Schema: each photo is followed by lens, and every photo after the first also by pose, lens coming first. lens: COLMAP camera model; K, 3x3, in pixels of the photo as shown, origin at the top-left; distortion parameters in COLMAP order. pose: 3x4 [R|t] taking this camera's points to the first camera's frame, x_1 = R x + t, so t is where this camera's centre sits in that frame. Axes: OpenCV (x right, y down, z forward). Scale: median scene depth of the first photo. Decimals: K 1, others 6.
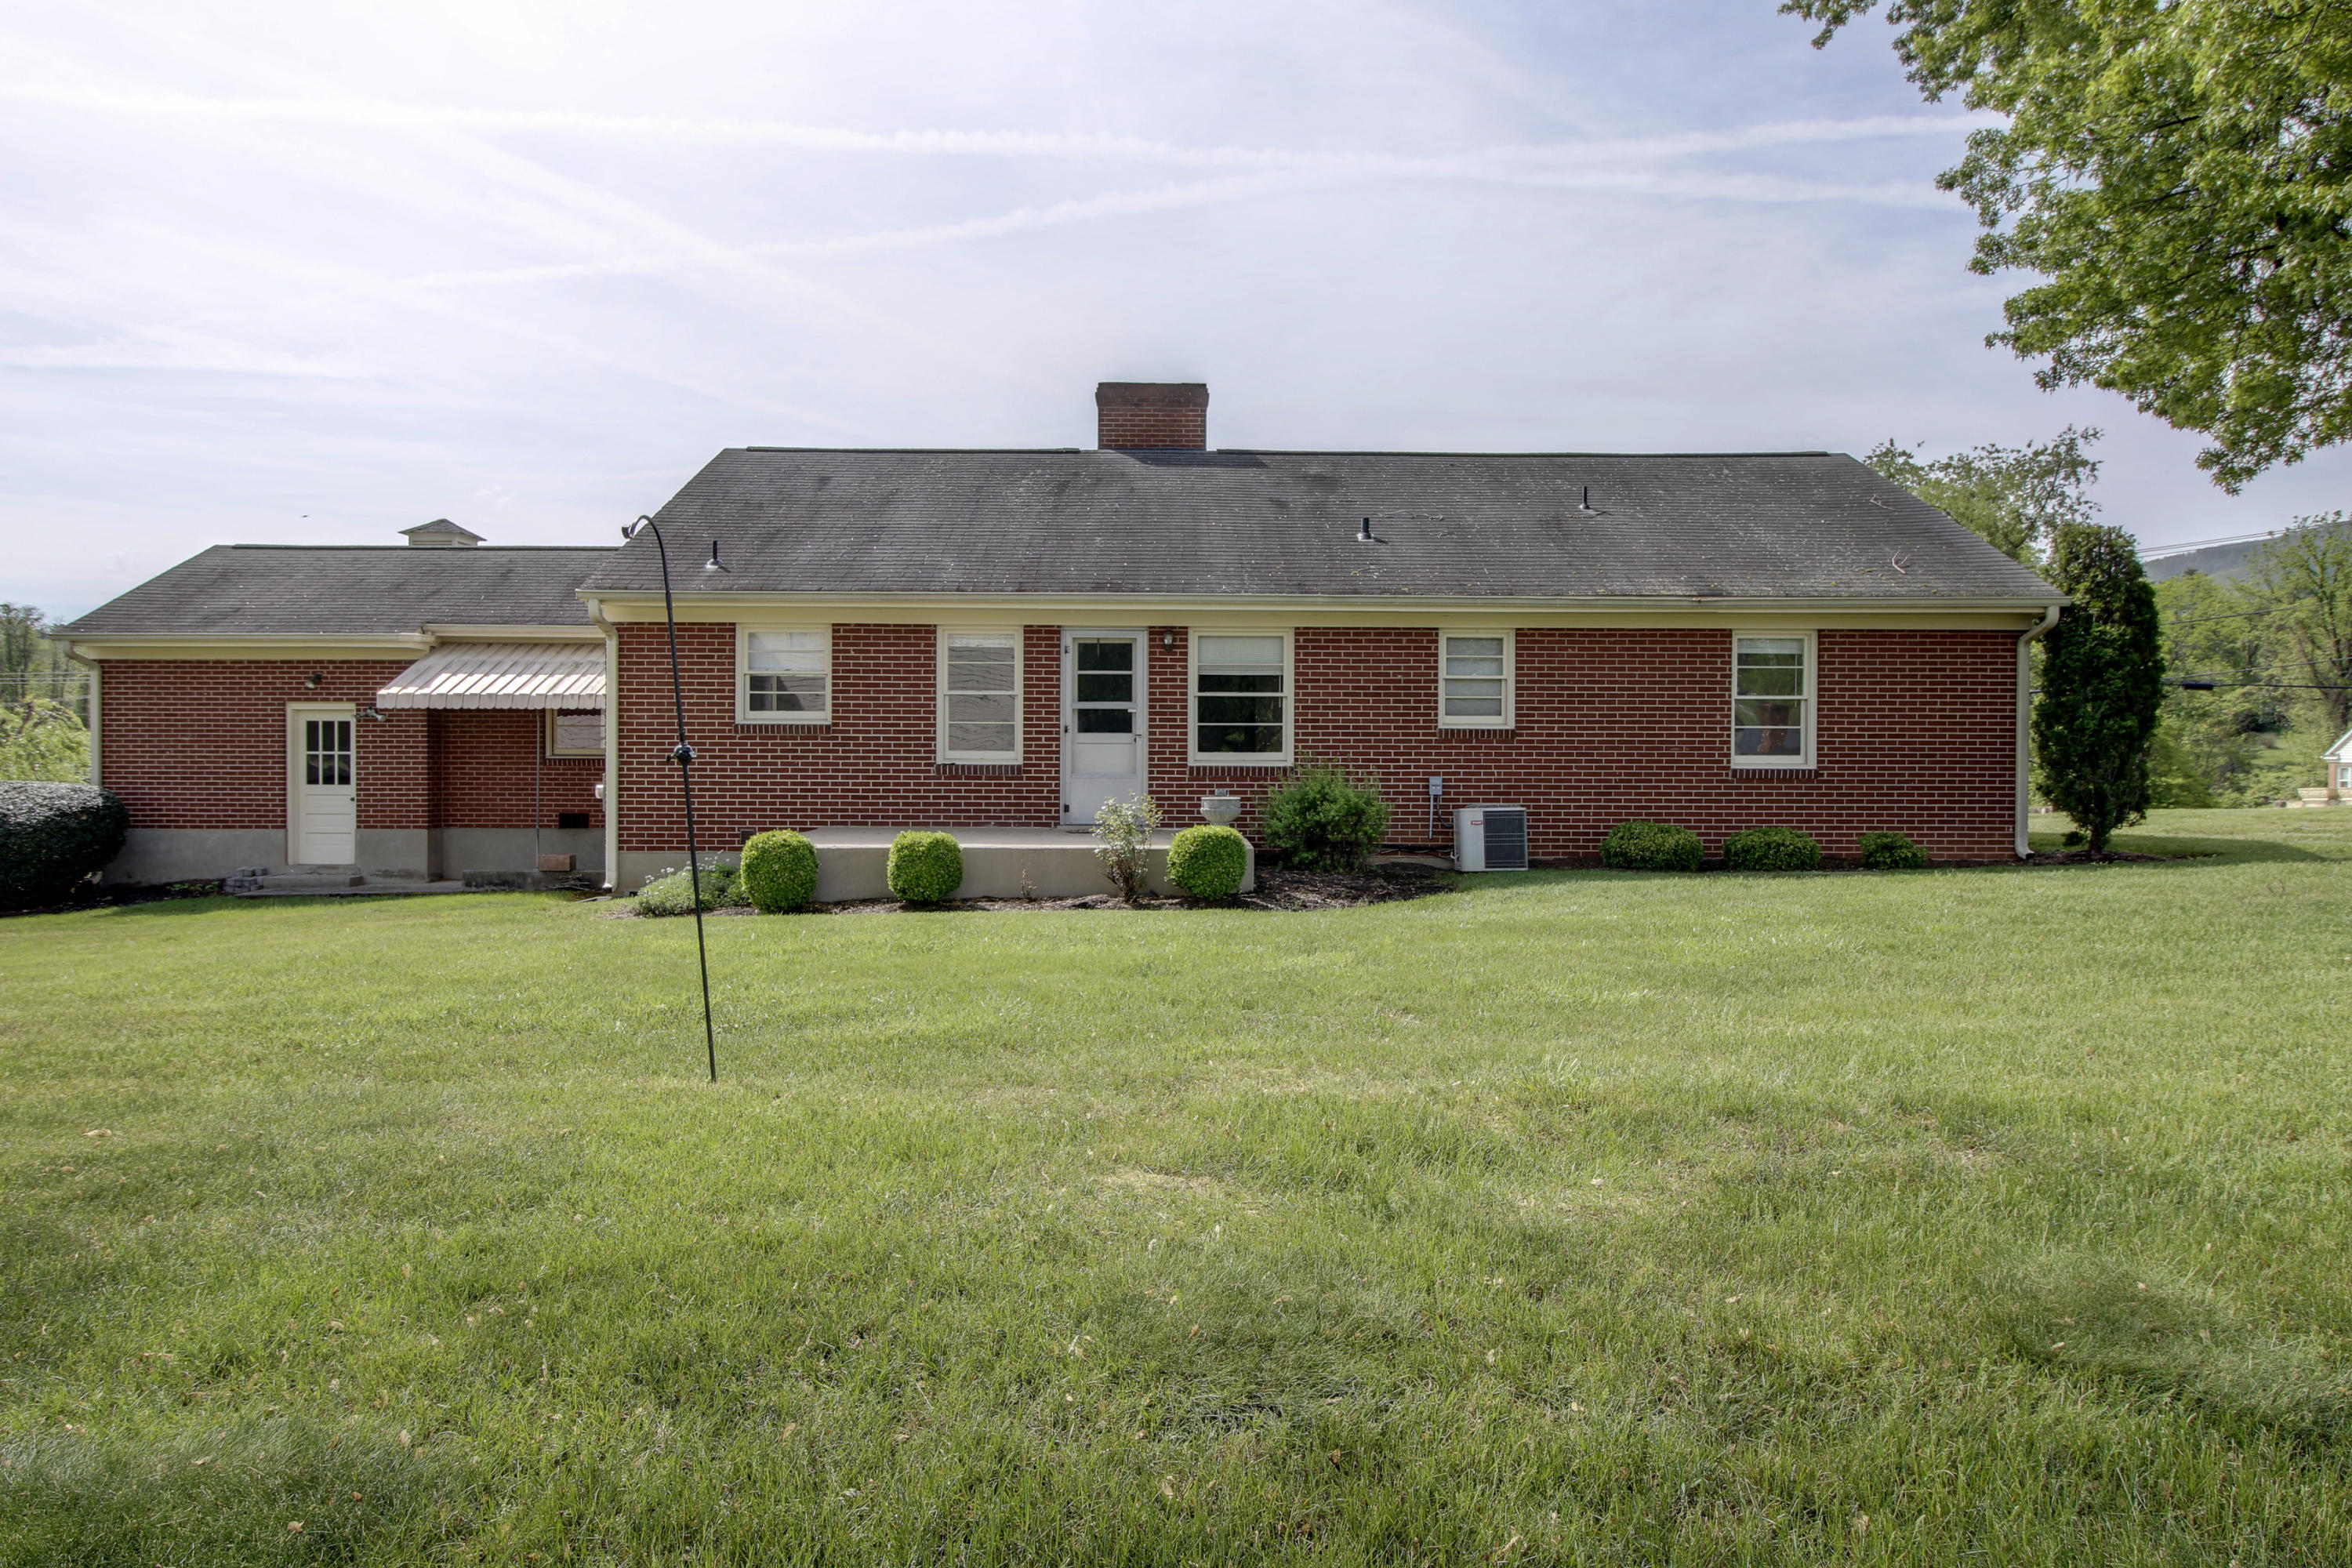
lens RADIAL K [[1484.5, 0, 1175.5], [0, 1484.5, 782.1], [0, 0, 1]] dist [-0.001560, -0.006518]
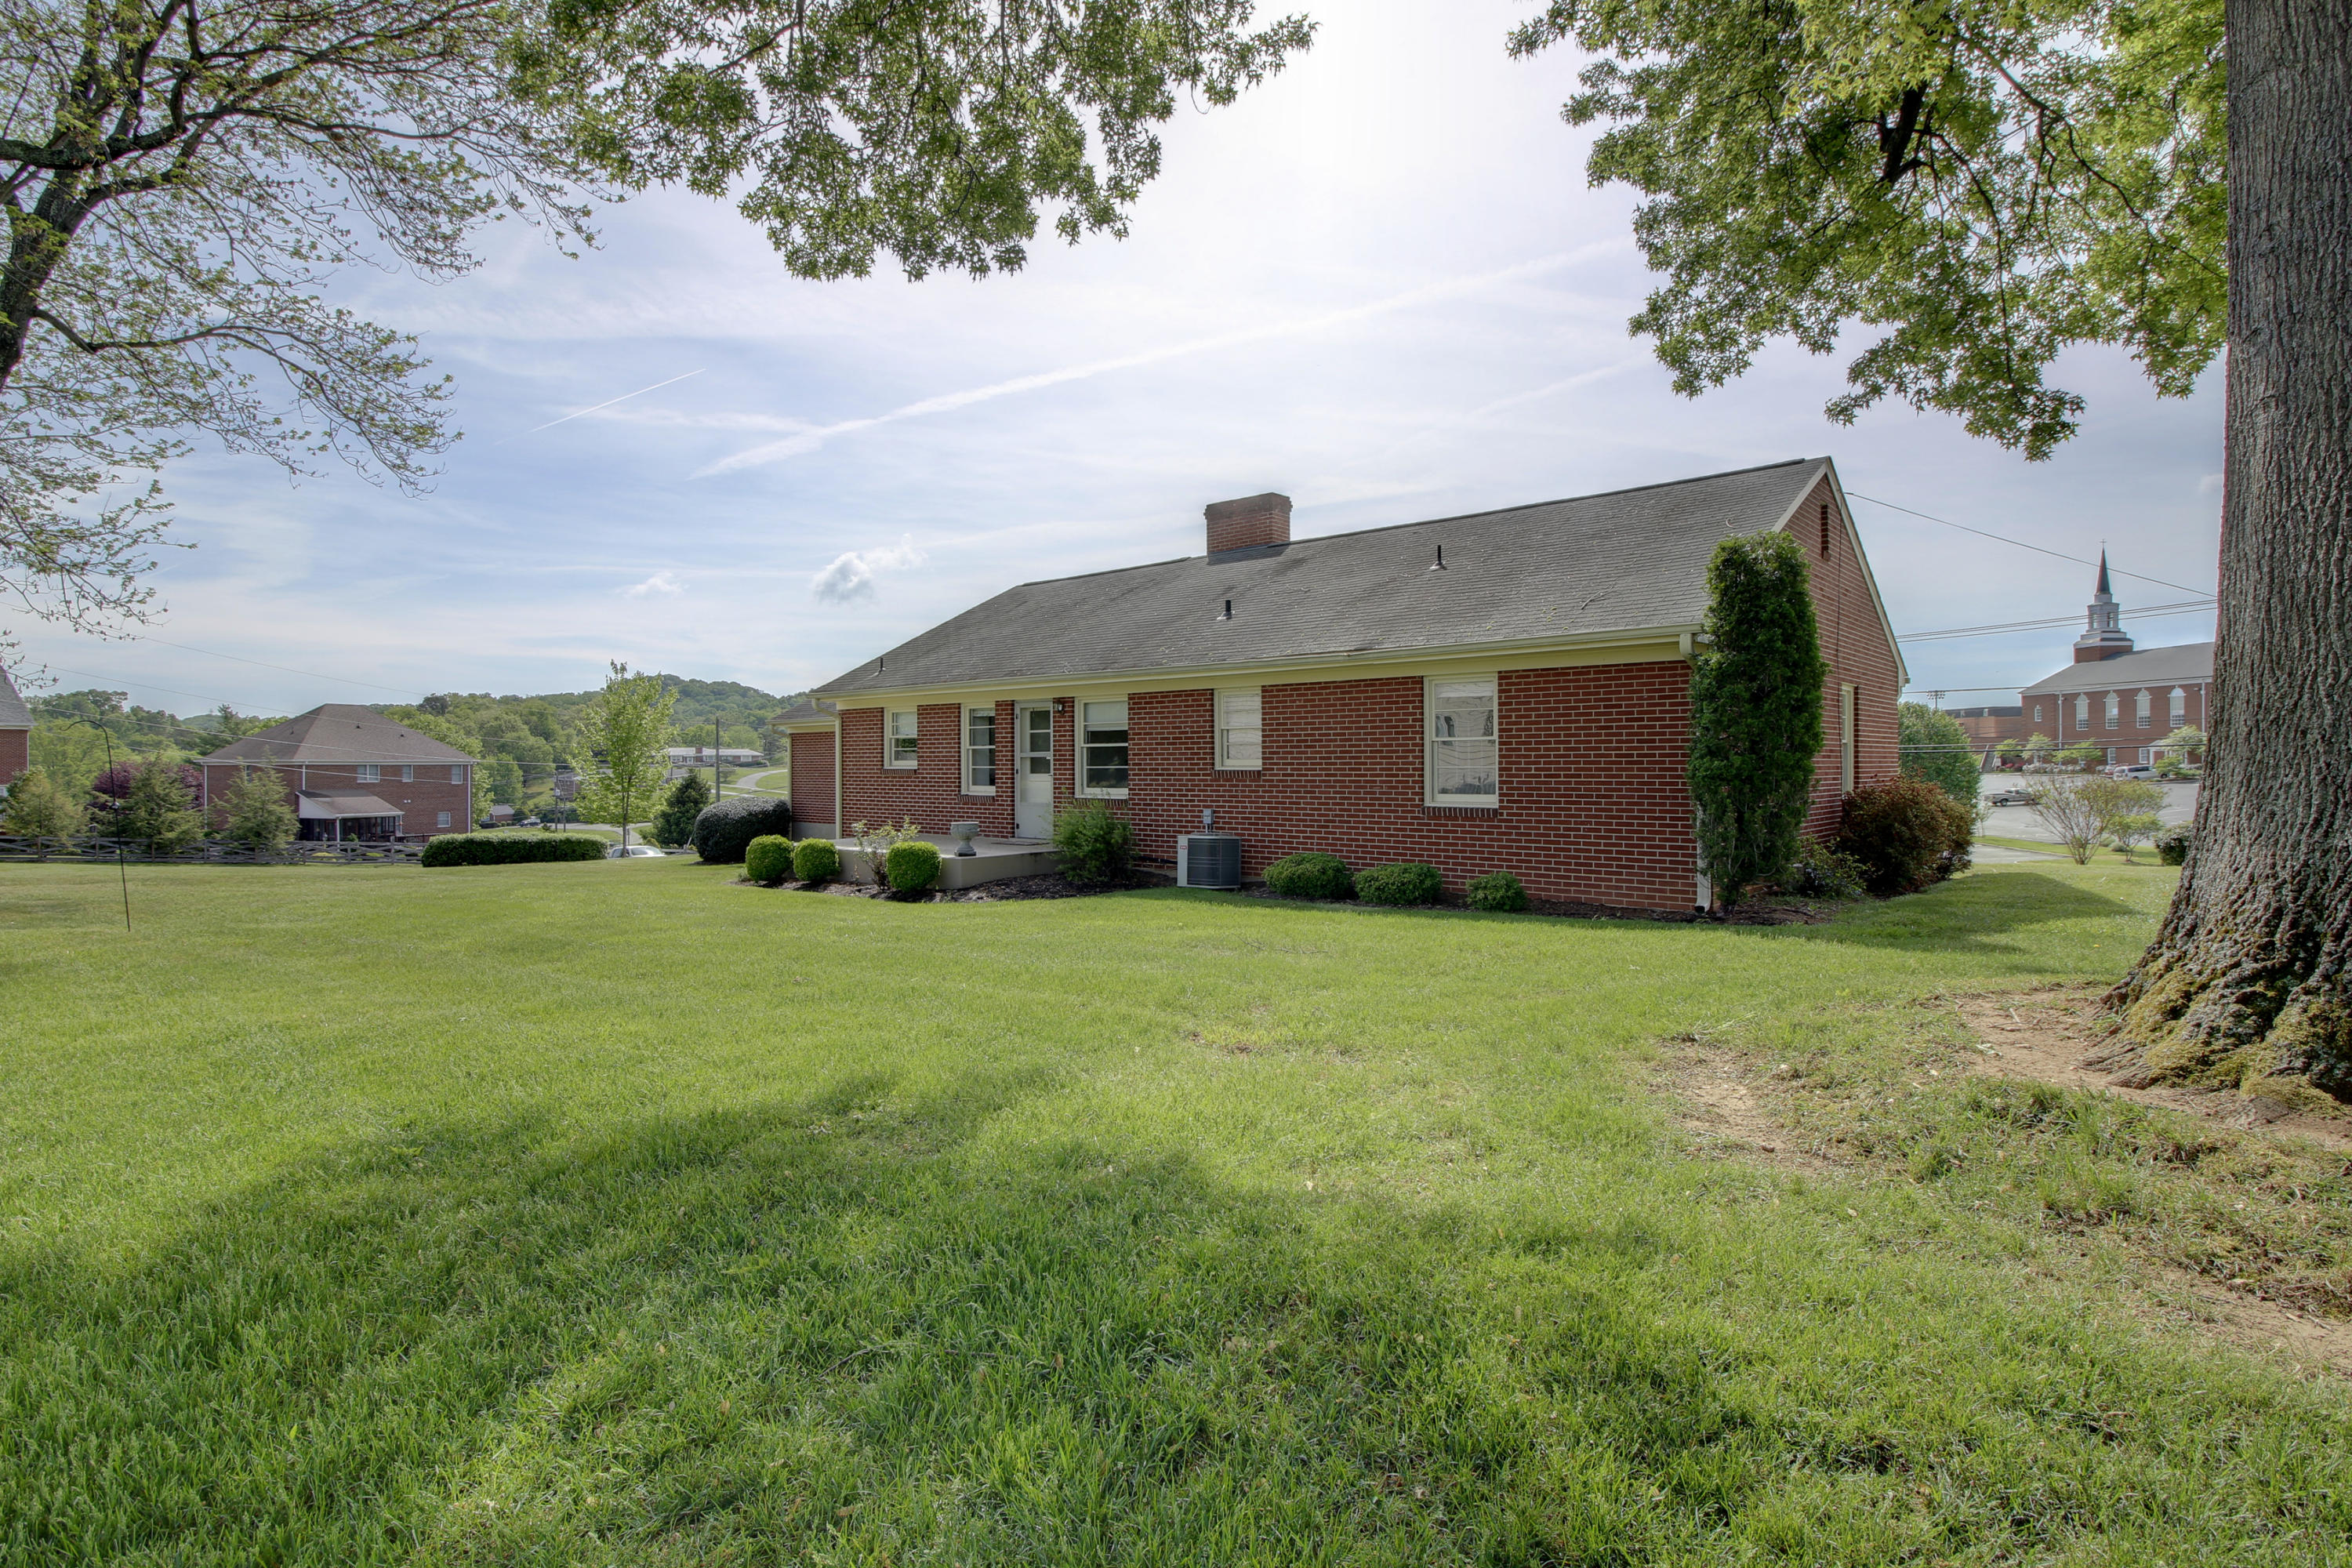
lens RADIAL K [[1206.8, 0, 1175.2], [0, 1206.8, 780.4], [0, 0, 1]] dist [0.000074, 0.000005]
pose [[0.734290, 0.002366, -0.678832, 0.836079], [-0.010361, 0.999917, -0.007722, -0.019100], [0.678757, 0.012704, 0.734253, 0.240116]]
